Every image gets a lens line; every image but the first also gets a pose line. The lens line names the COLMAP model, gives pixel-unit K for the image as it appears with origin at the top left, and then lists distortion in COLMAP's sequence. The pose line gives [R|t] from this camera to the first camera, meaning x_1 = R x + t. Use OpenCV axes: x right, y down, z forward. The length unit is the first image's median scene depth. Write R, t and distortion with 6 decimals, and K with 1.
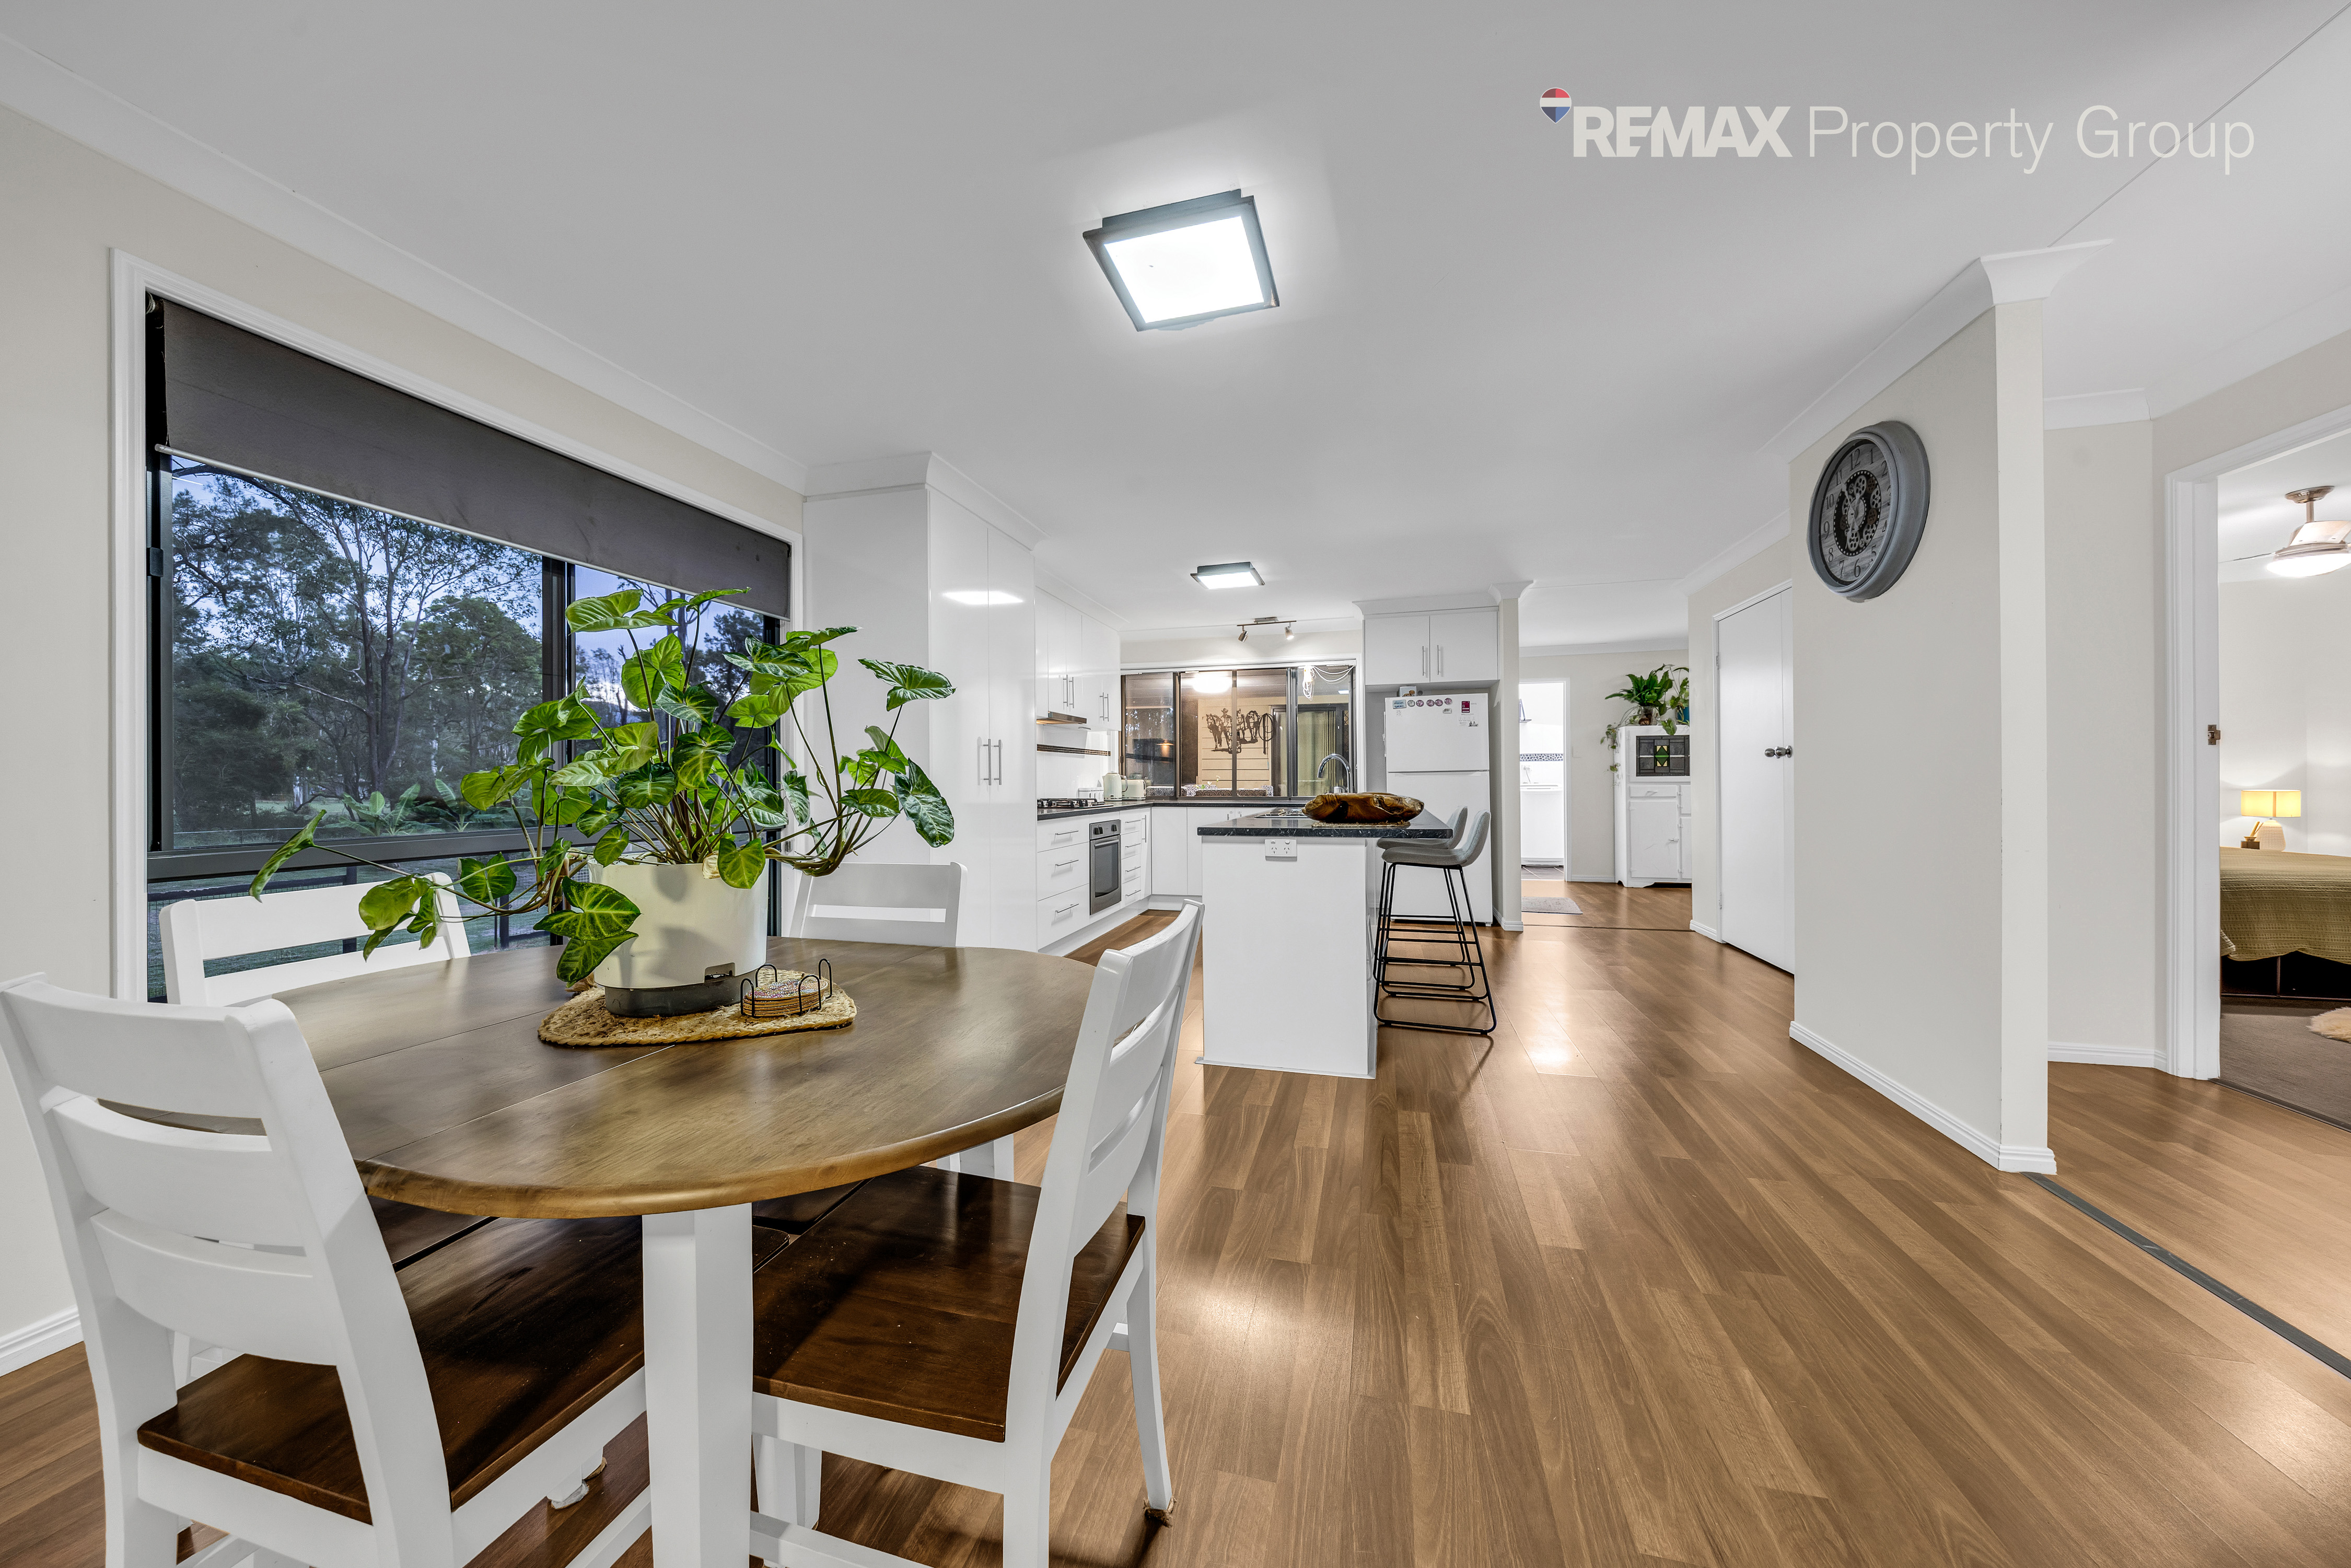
lens RADIAL K [[803.8, 0, 1175.5], [0, 803.8, 784.0], [0, 0, 1]] dist [-0.005975, 0.000217]
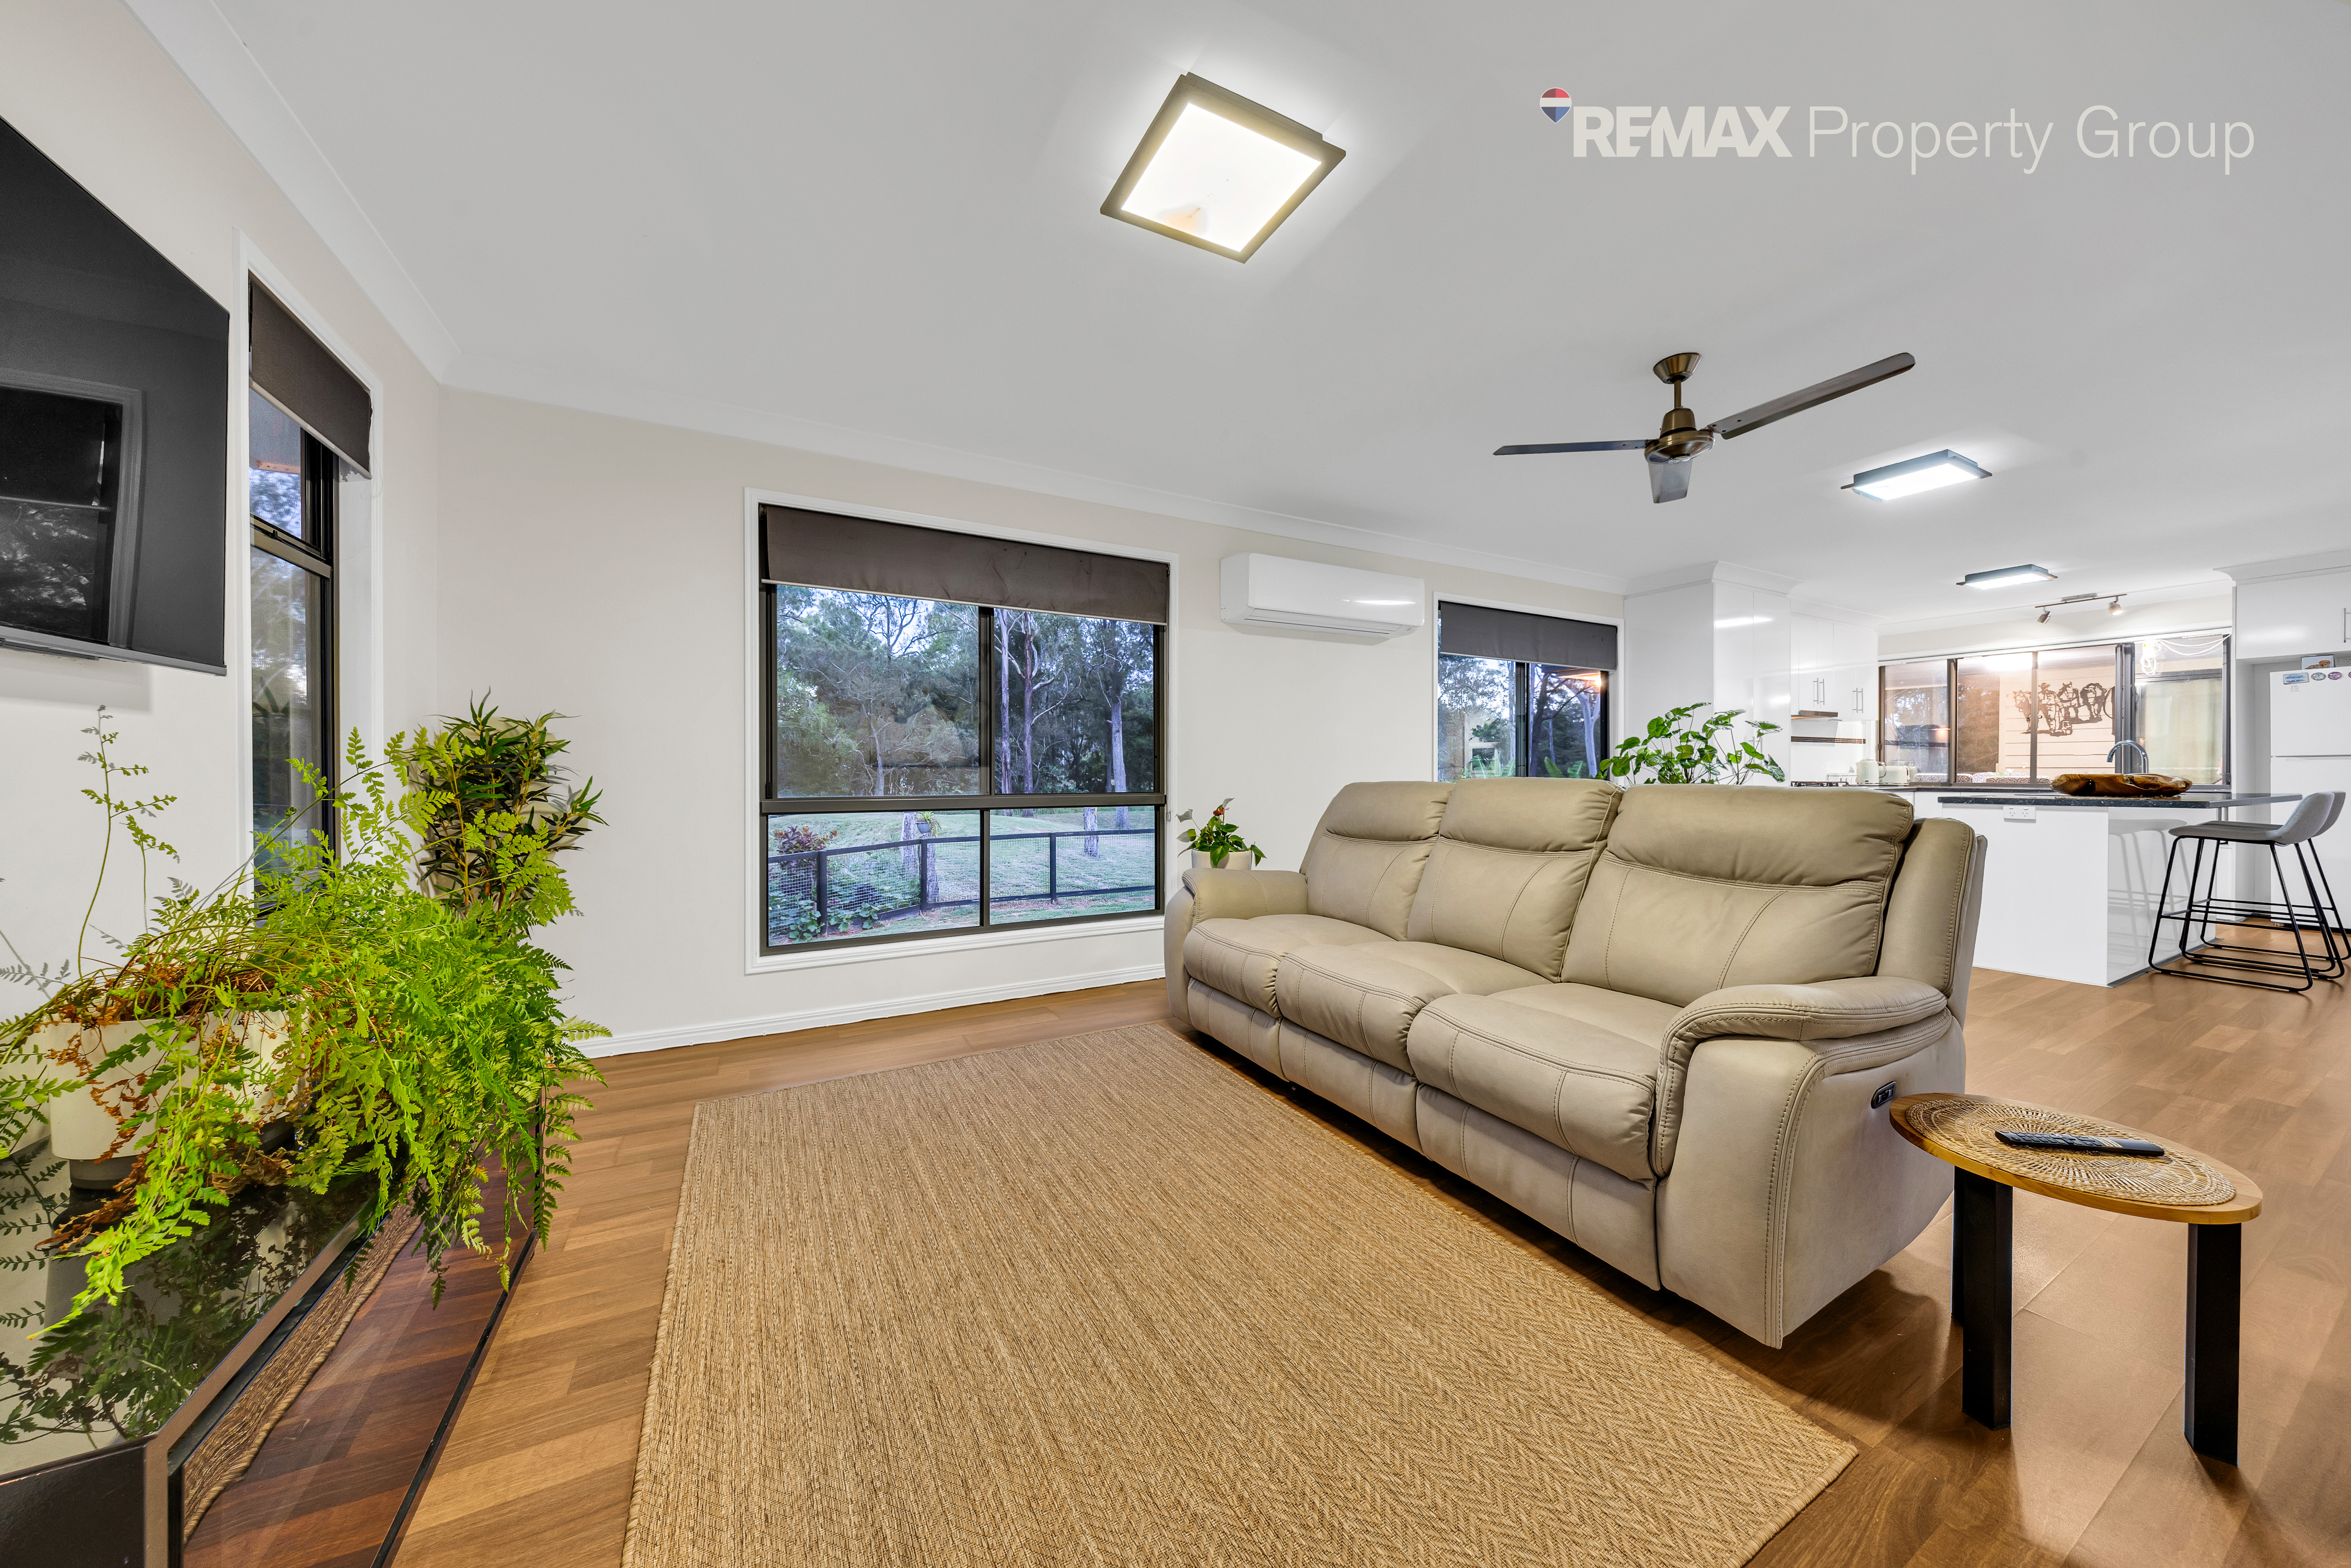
lens RADIAL K [[803.8, 0, 1175.5], [0, 803.8, 784.0], [0, 0, 1]] dist [-0.005975, 0.000217]
pose [[0.698660, 0.015342, -0.715289, 0.088279], [-0.005813, 0.999859, 0.015768, 0.015674], [0.715430, -0.006858, 0.698650, -0.861582]]
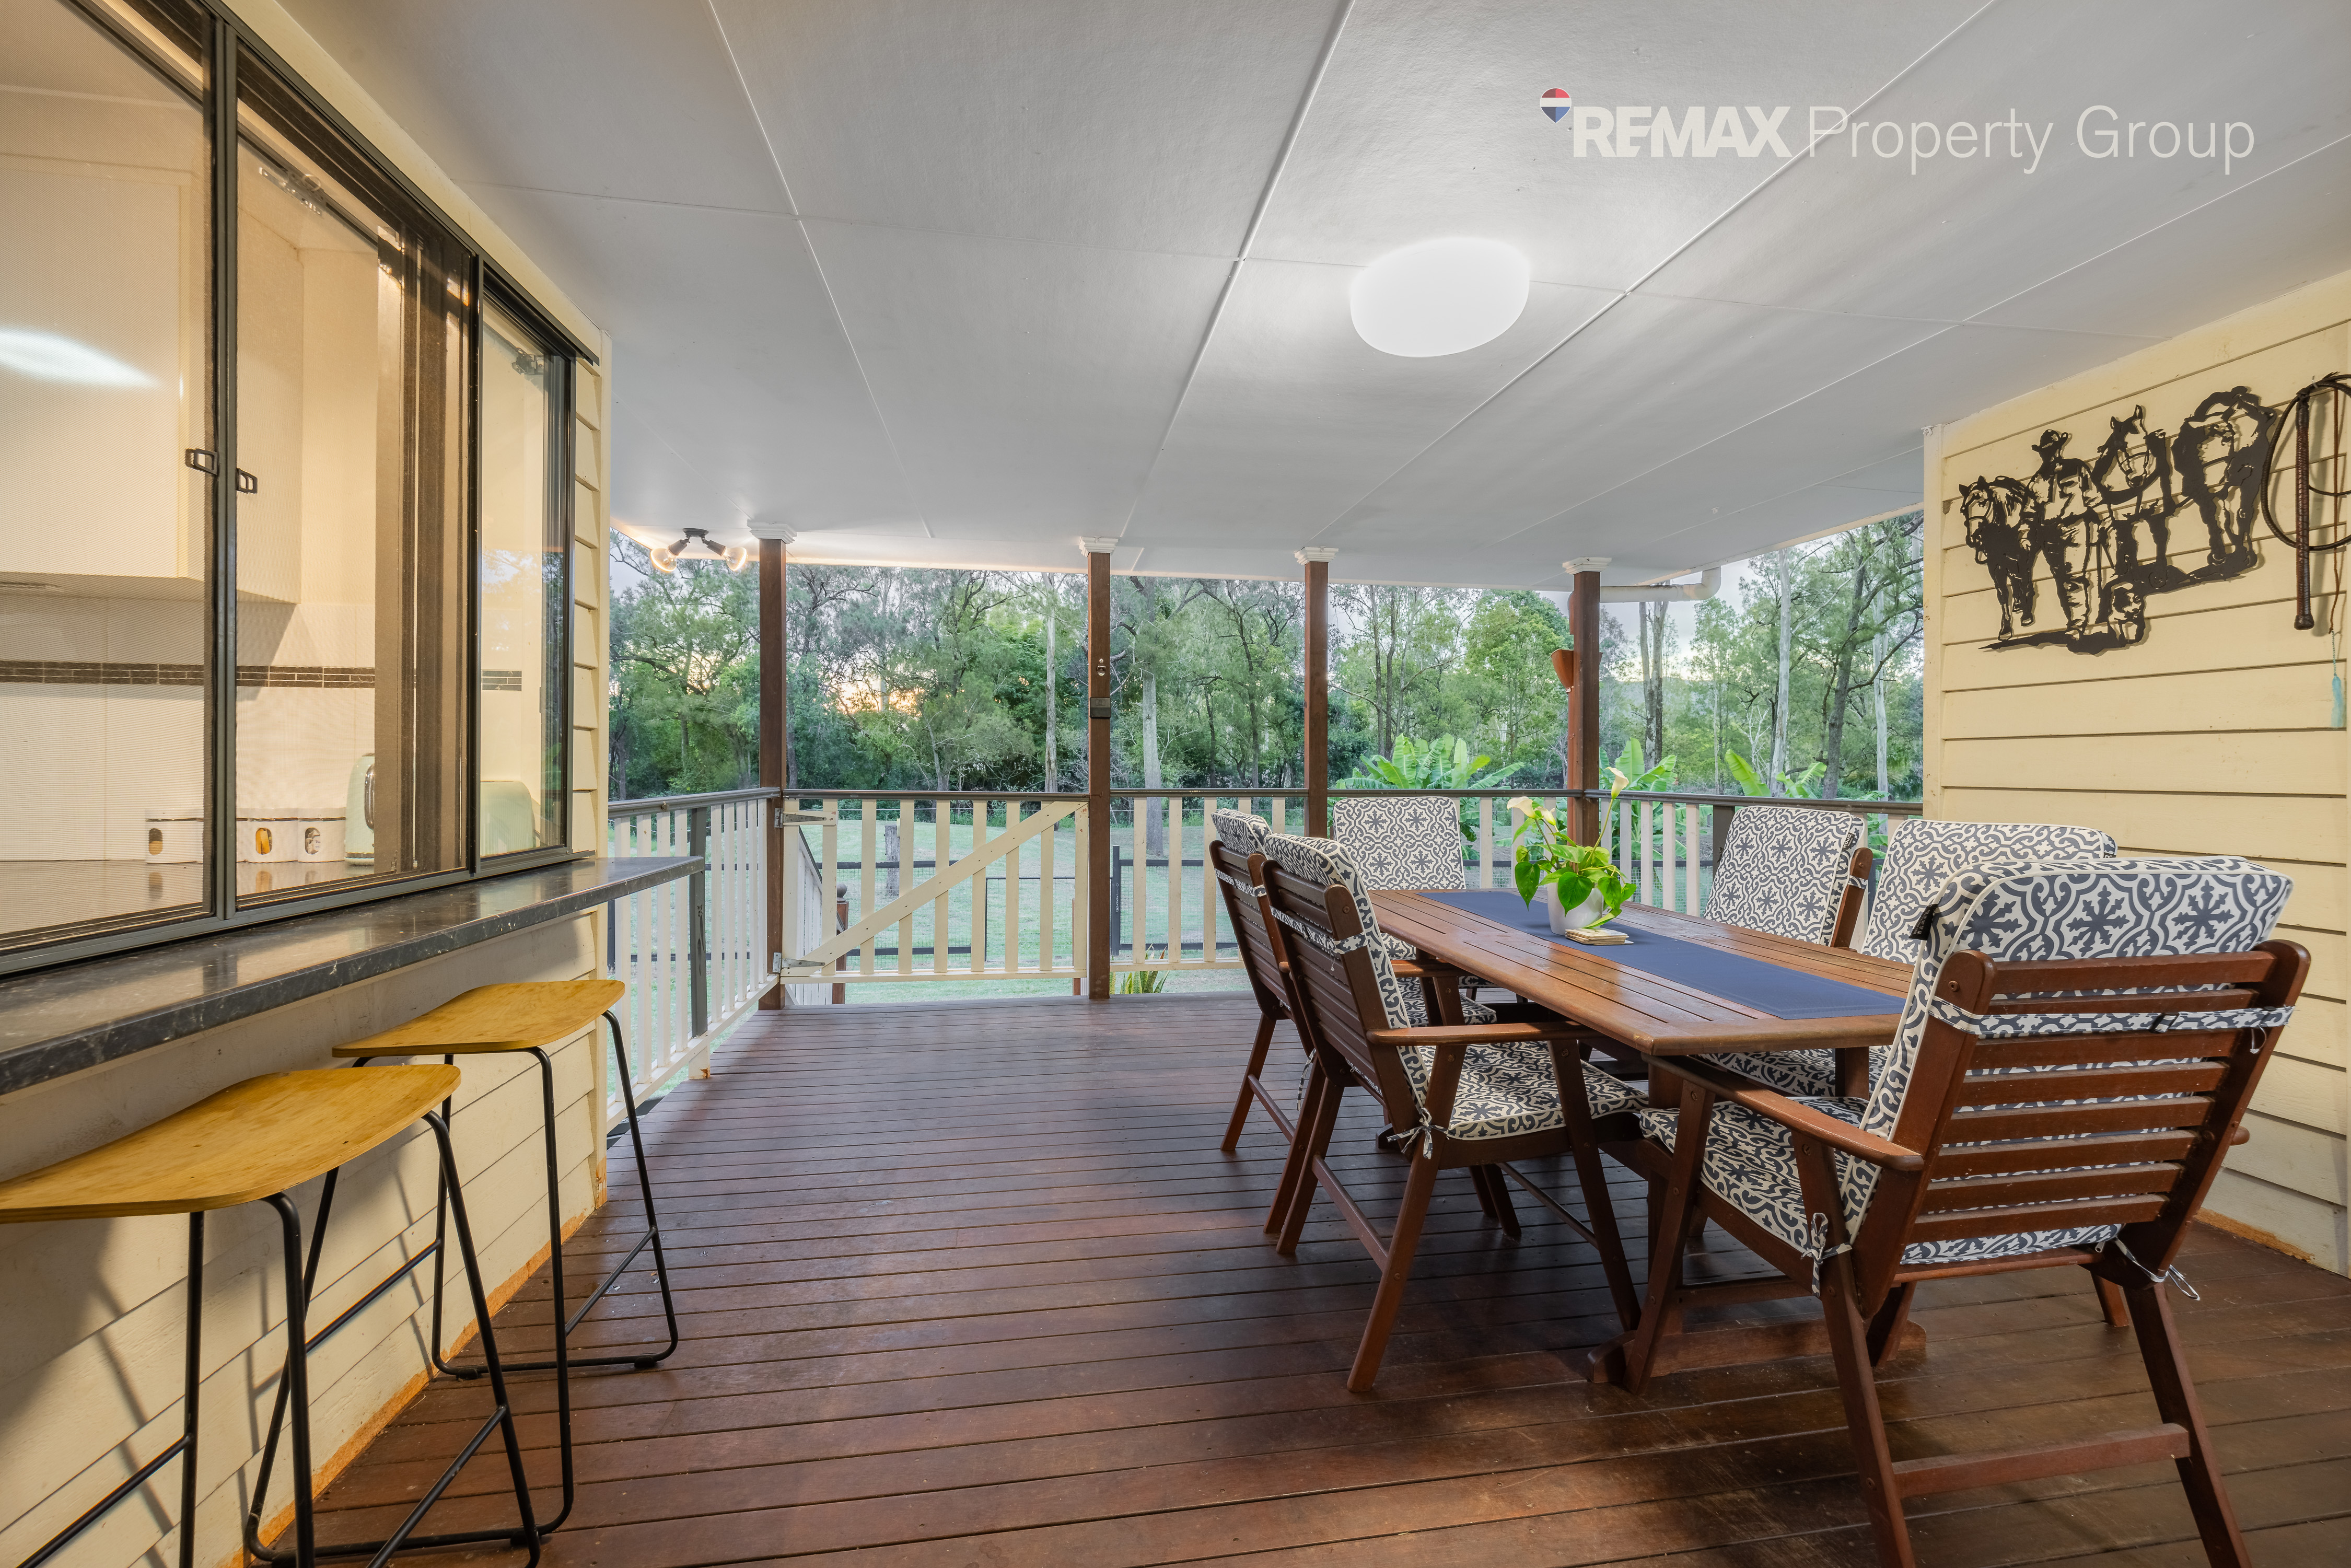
lens RADIAL K [[974.1, 0, 1175.3], [0, 974.1, 761.6], [0, 0, 1]] dist [-0.000796, -0.000158]
pose [[0.407154, -0.005017, -0.913346, 0.686917], [0.000295, 0.999986, -0.005361, -0.038517], [0.913359, 0.001914, 0.407150, 2.505516]]
